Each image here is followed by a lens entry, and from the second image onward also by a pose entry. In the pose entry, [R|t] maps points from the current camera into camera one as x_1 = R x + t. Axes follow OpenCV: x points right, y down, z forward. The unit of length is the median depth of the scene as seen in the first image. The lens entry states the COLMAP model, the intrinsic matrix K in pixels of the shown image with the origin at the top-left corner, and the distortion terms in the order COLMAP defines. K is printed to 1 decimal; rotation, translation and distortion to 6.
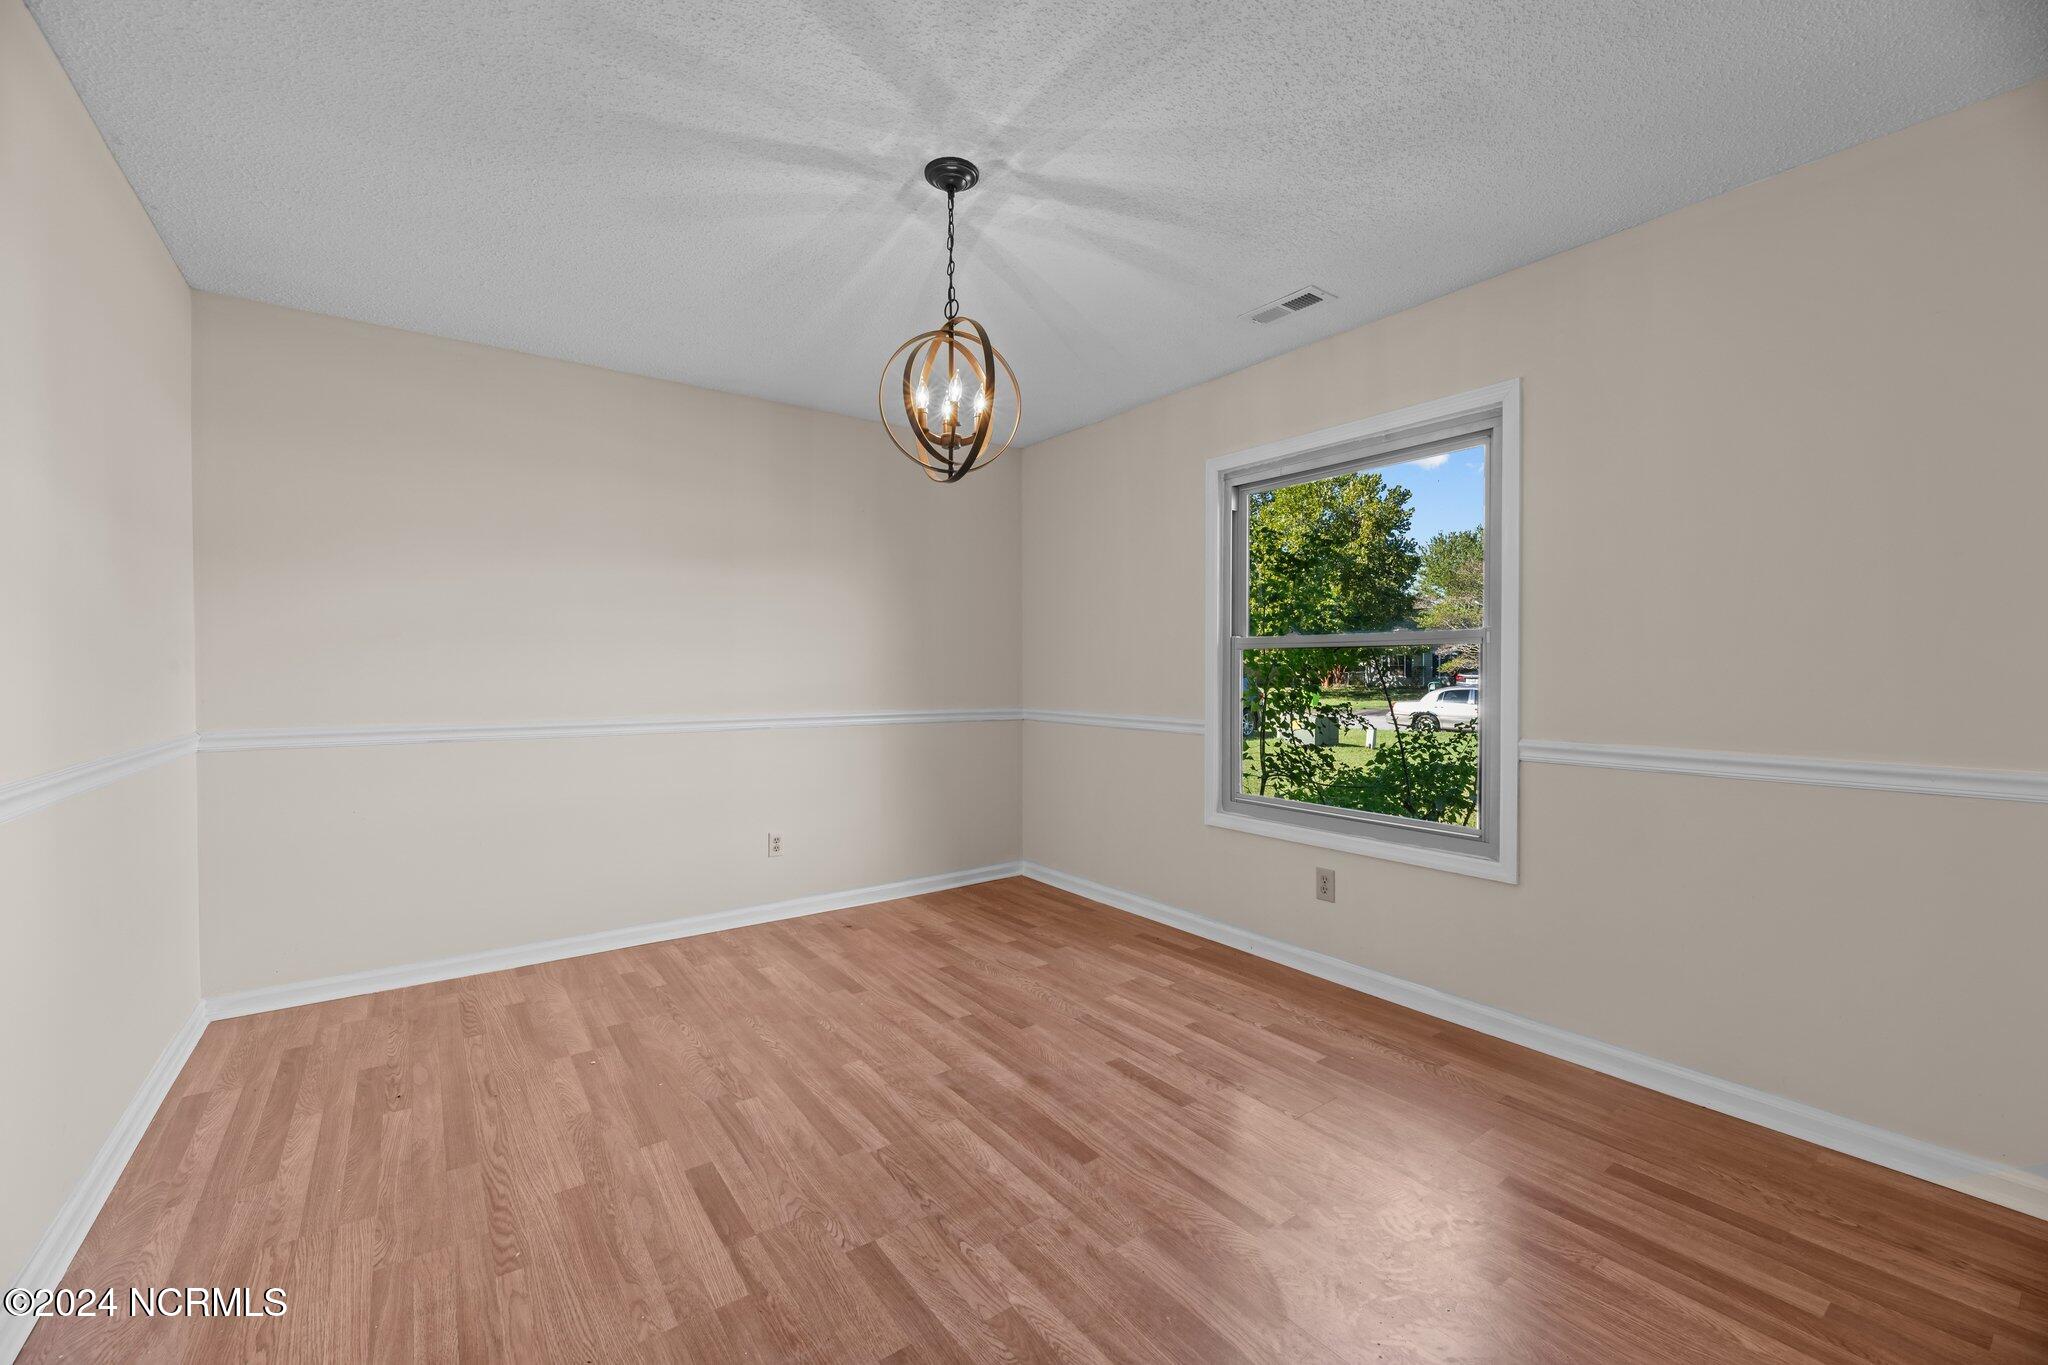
lens RADIAL K [[831.0, 0, 1028.9], [0, 831.0, 681.2], [0, 0, 1]] dist [-0.001284, -0.001821]
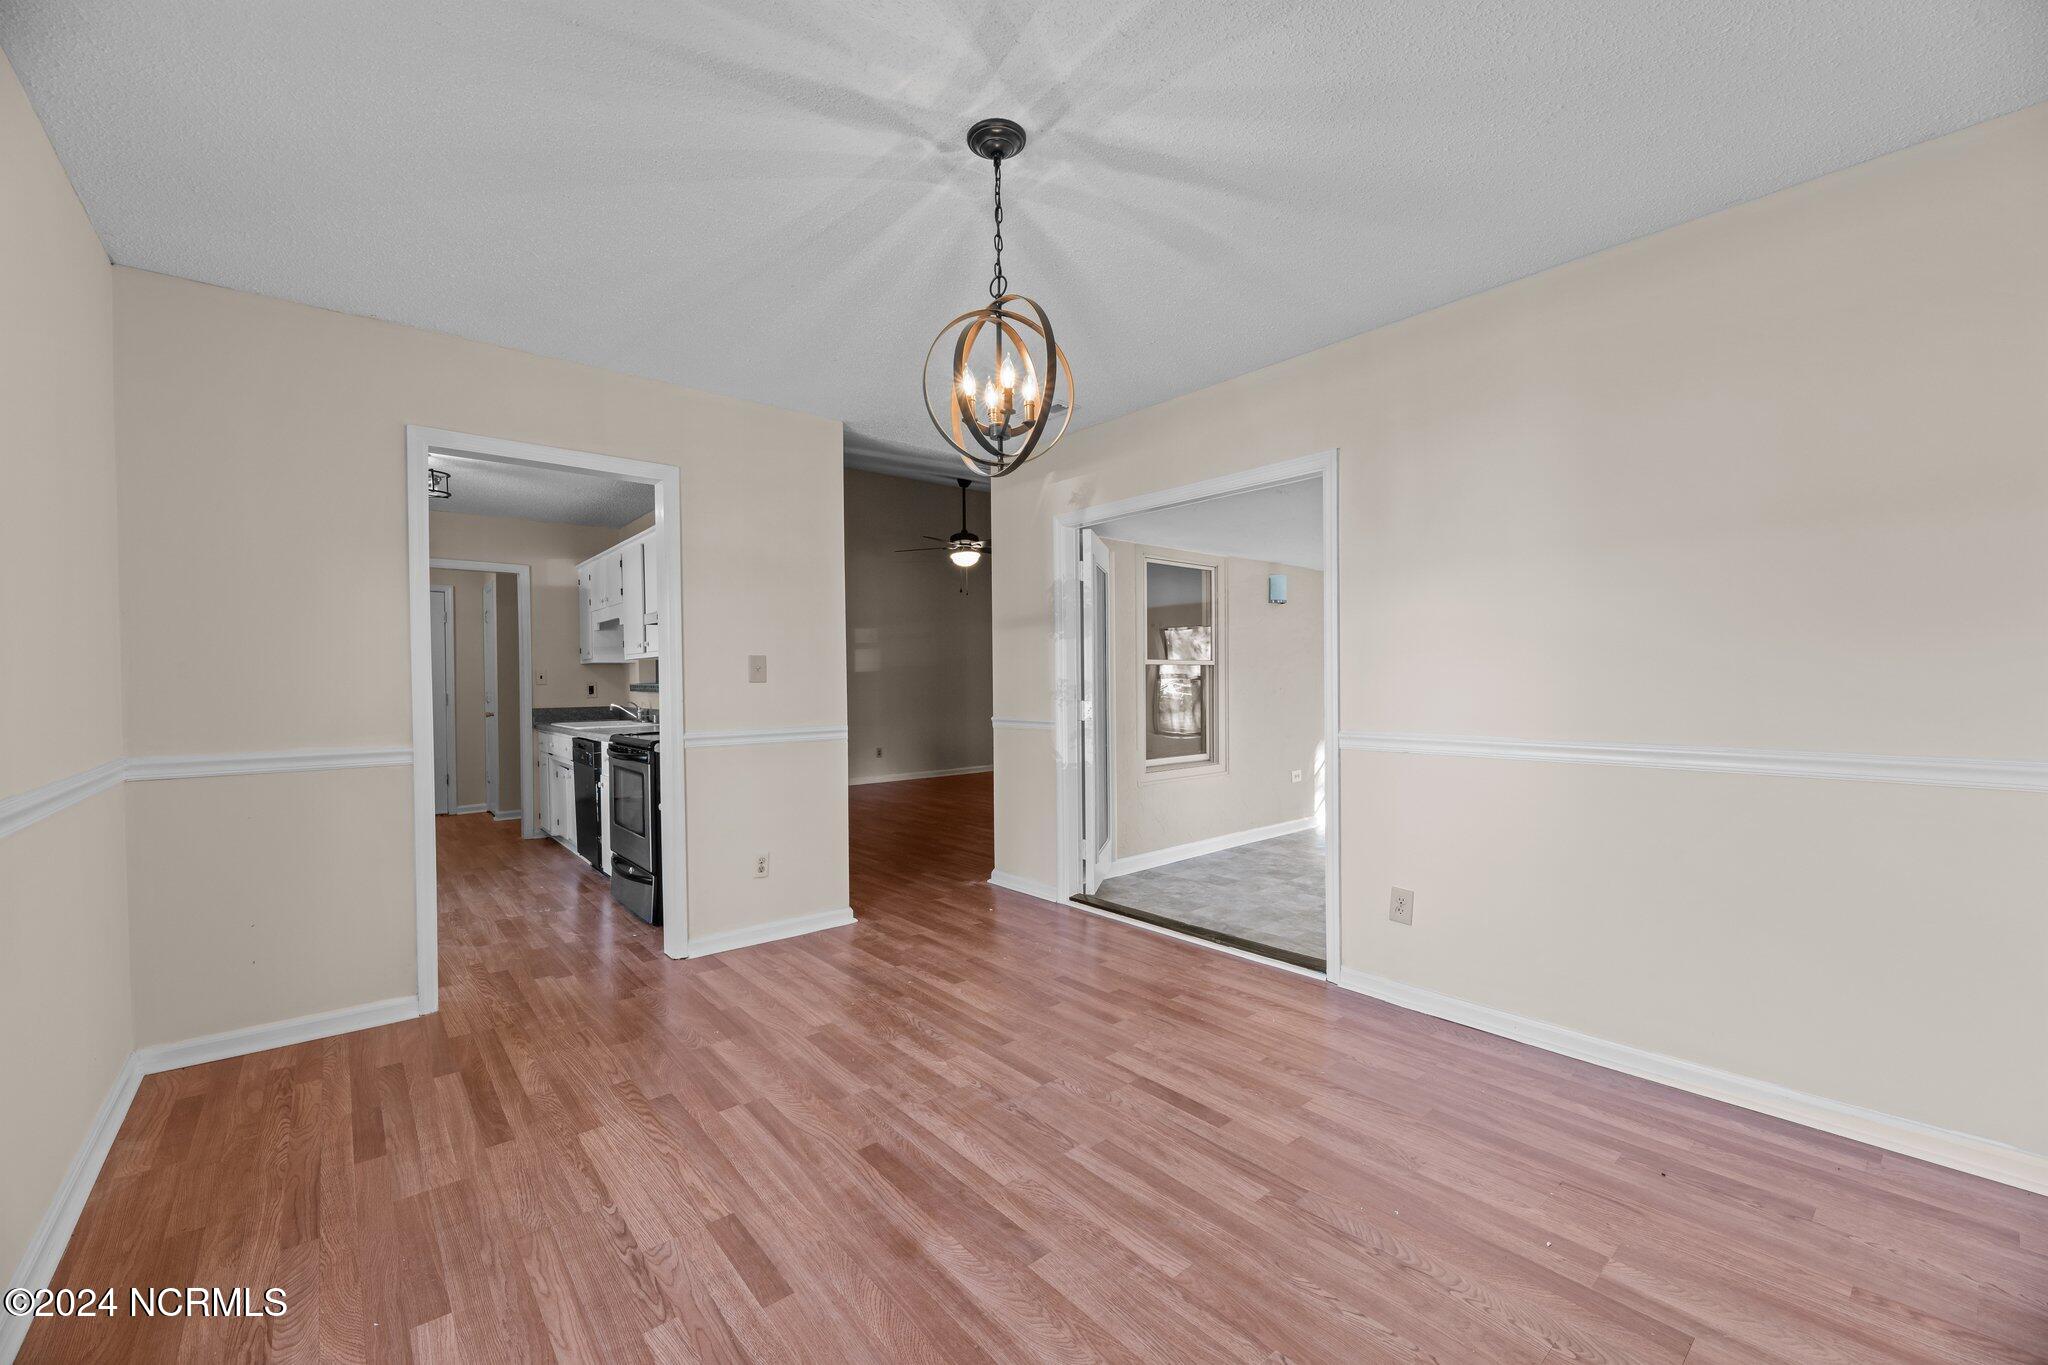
lens RADIAL K [[831.0, 0, 1018.3], [0, 831.0, 689.4], [0, 0, 1]] dist [-0.001284, -0.001821]
pose [[-0.998378, 0.009950, -0.056065, -0.059281], [0.008503, 0.999626, 0.025989, -0.026446], [0.056303, 0.025470, -0.998089, 1.927929]]
